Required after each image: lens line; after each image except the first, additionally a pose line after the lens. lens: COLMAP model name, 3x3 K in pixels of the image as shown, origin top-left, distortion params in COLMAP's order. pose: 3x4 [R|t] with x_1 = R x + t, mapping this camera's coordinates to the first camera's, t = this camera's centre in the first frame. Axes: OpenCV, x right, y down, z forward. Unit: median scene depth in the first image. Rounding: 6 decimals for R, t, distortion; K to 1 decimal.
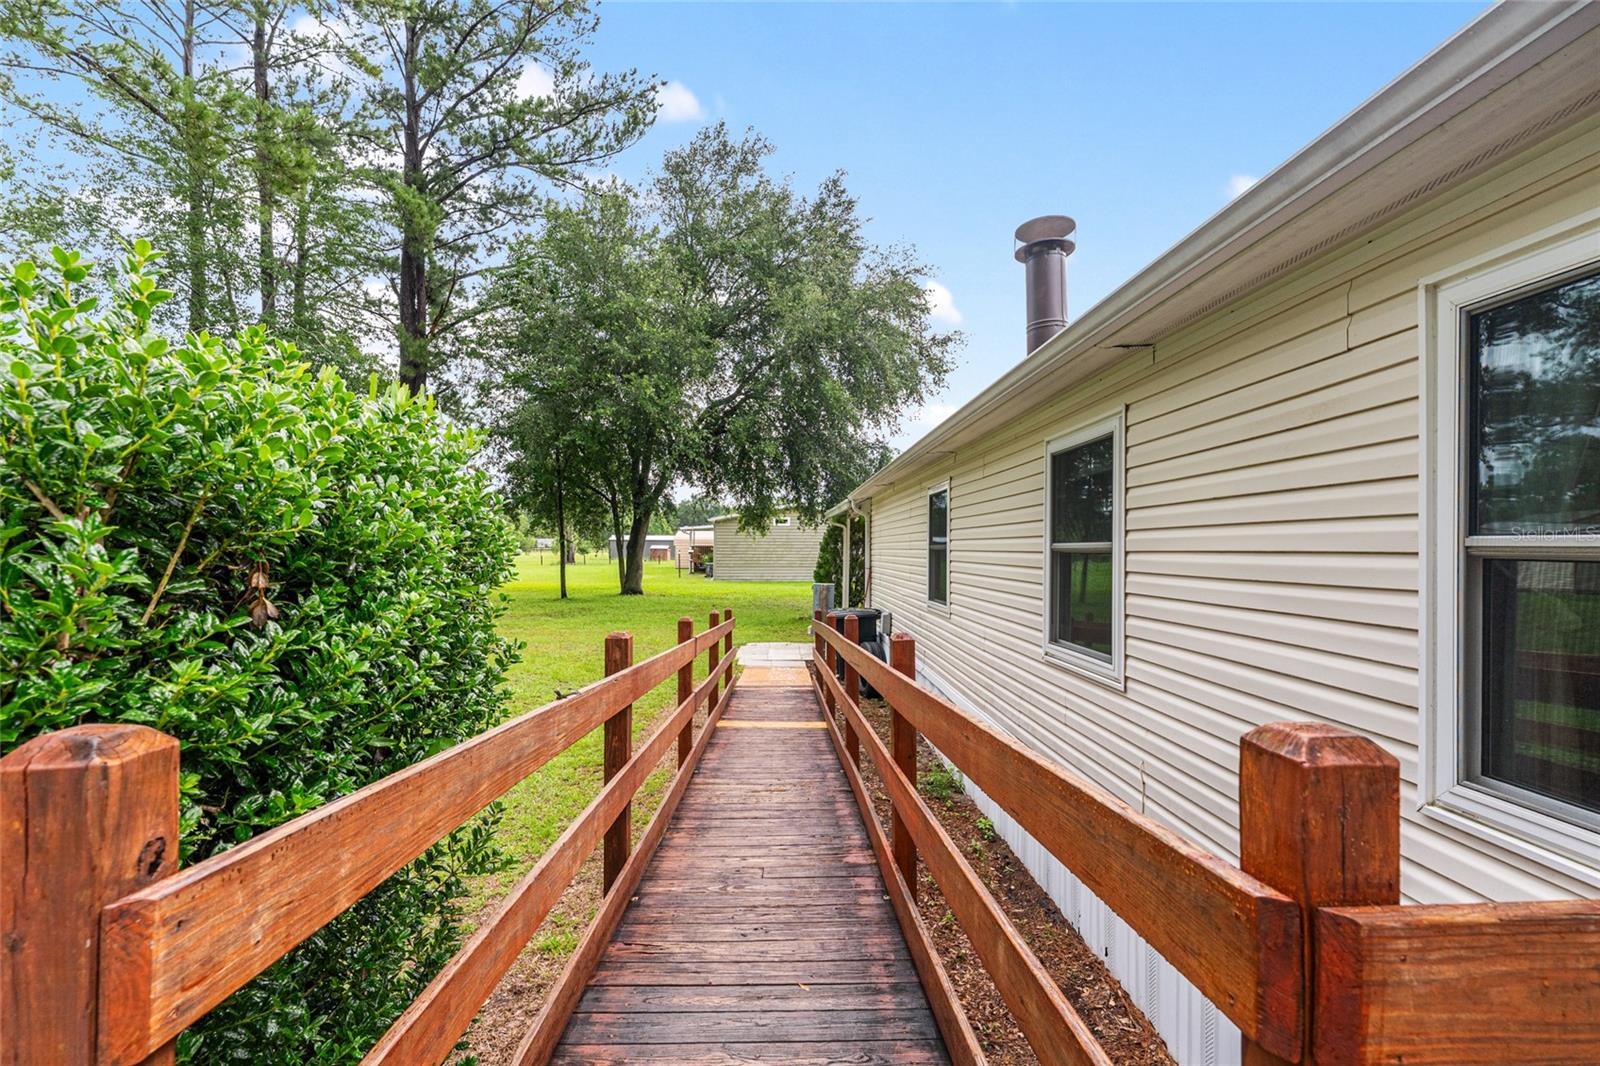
lens RADIAL K [[706.0, 0, 797.8], [0, 706.0, 560.1], [0, 0, 1]] dist [0.001218, 0.000094]
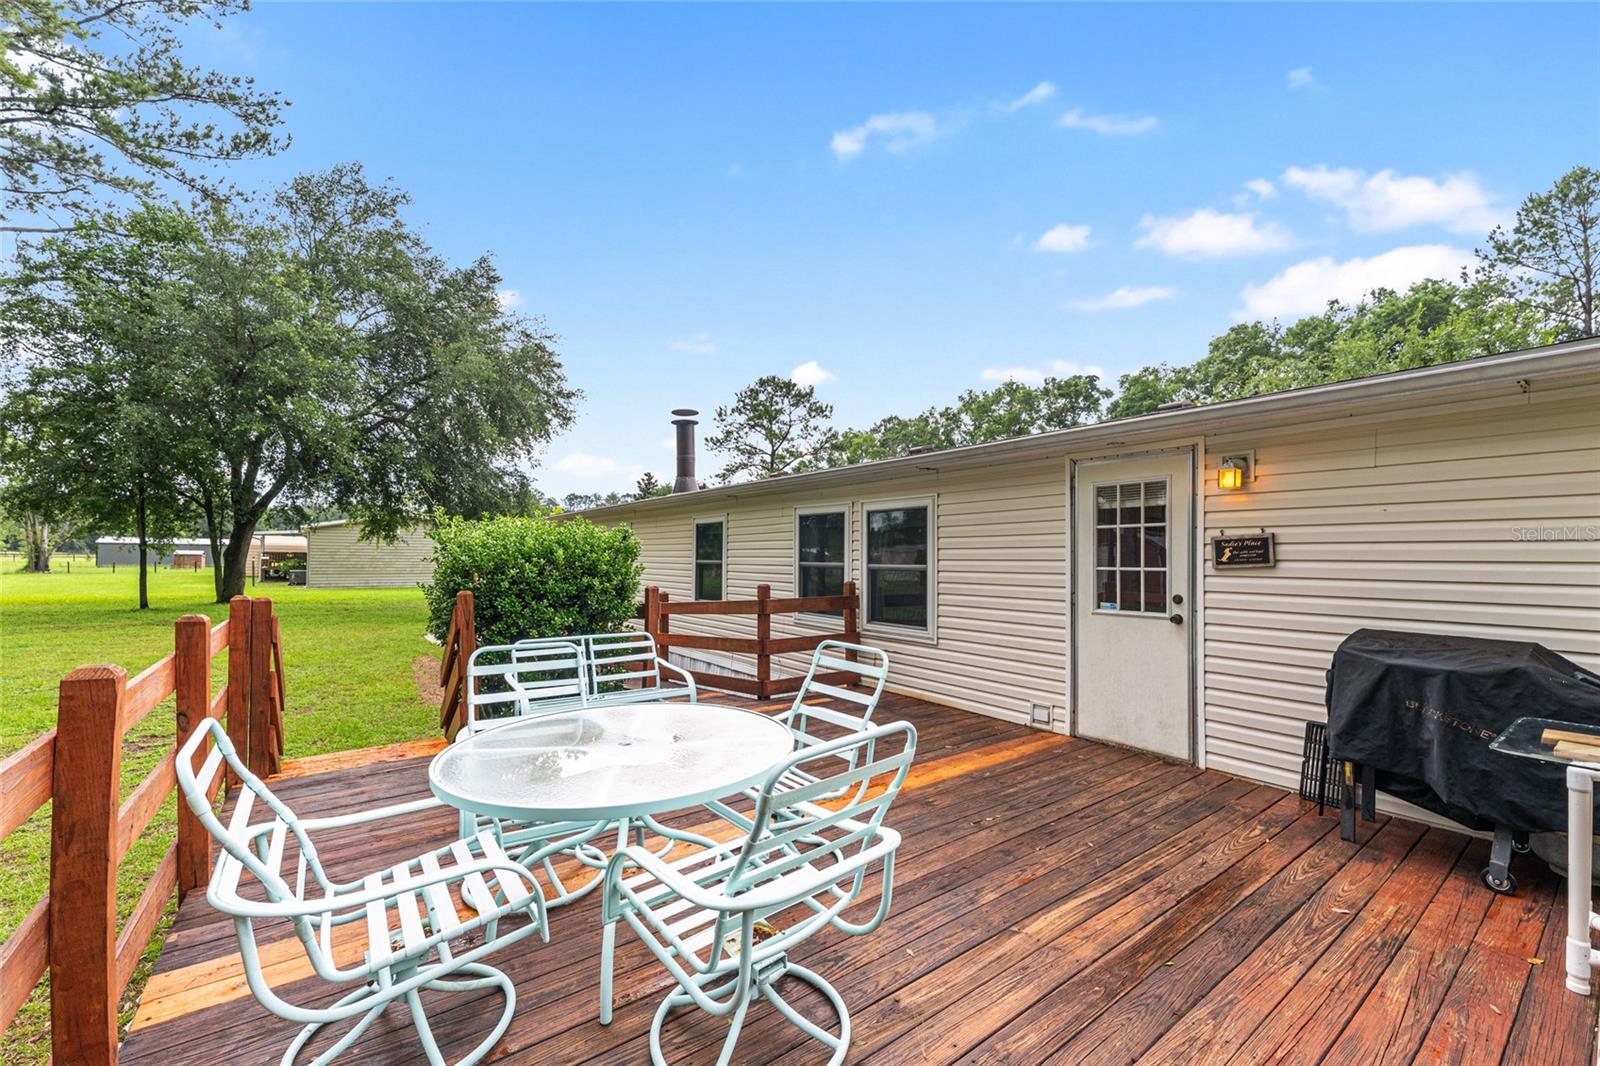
lens RADIAL K [[640.2, 0, 800.4], [0, 640.2, 562.6], [0, 0, 1]] dist [-0.000073, -0.000025]
pose [[0.819282, 0.000283, 0.573390, -0.113811], [0.002679, 0.999987, -0.004321, -0.000886], [-0.573384, 0.005077, 0.819271, -0.188937]]
